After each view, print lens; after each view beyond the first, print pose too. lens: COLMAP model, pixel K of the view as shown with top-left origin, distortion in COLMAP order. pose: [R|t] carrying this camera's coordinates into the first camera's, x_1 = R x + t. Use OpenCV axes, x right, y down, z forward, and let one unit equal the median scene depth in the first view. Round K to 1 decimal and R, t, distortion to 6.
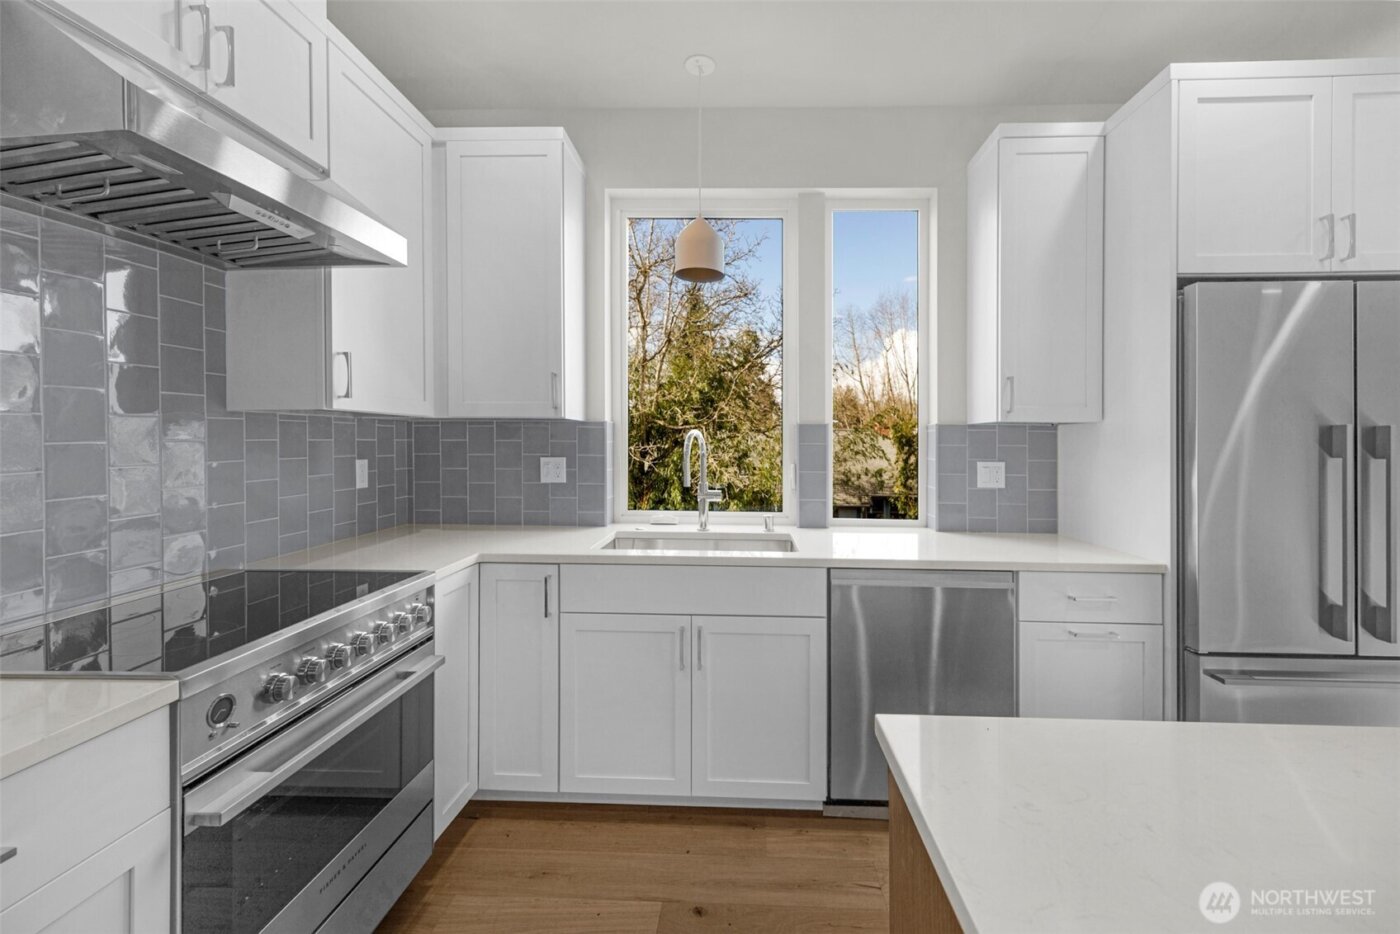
lens RADIAL K [[582.6, 0, 699.6], [0, 582.6, 444.5], [0, 0, 1]] dist [0.009692, 0.000348]
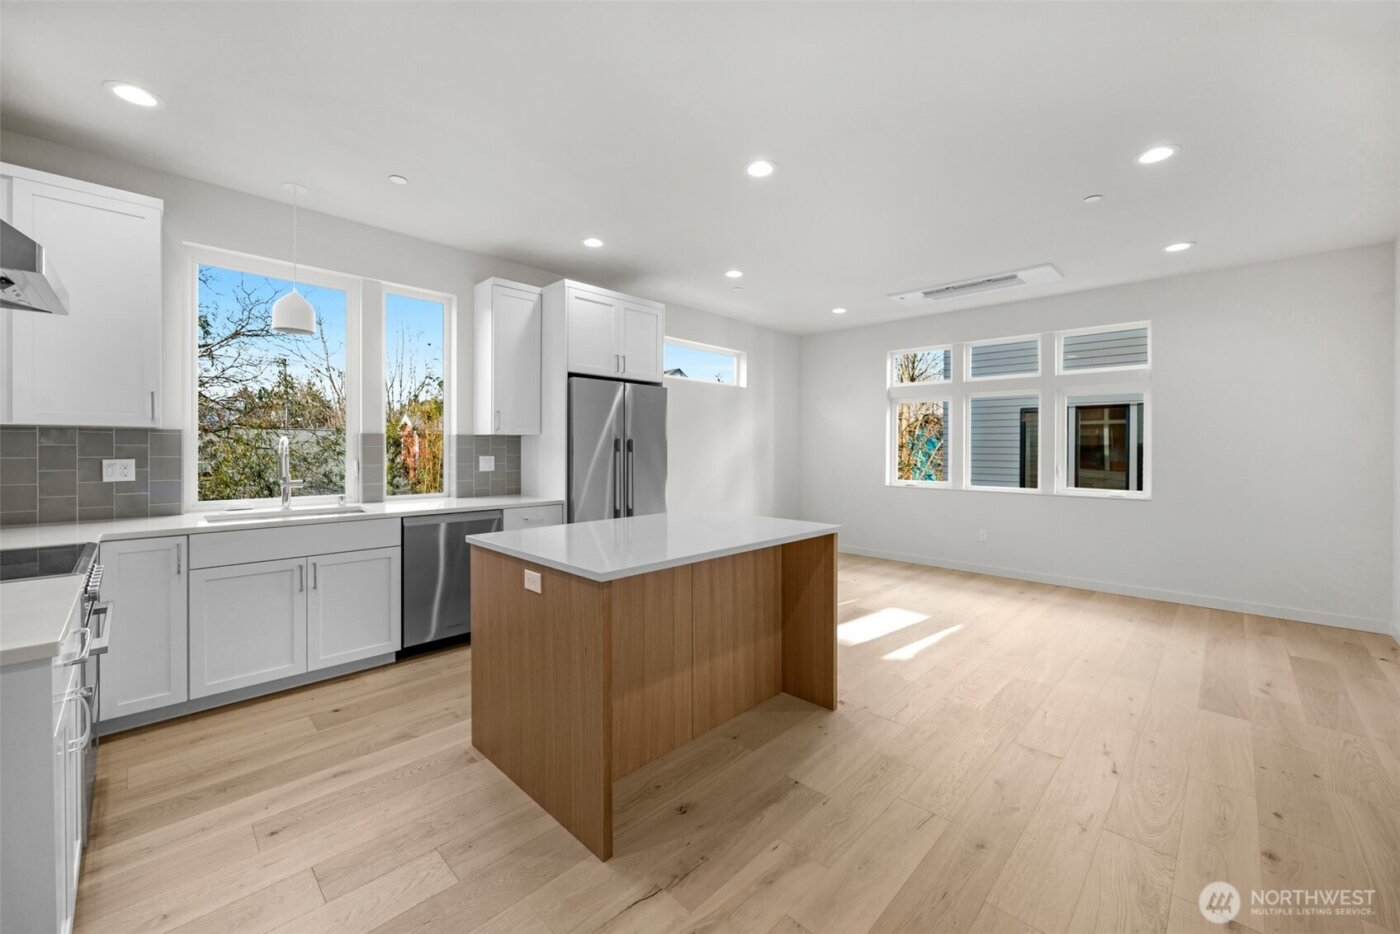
lens RADIAL K [[560.7, 0, 715.0], [0, 560.7, 441.9], [0, 0, 1]] dist [0.025633, -0.000050]
pose [[0.639448, 0.001808, 0.768832, -0.427598], [0.001290, 0.999993, -0.003425, -0.008021], [-0.768833, 0.003181, 0.639442, -0.717298]]
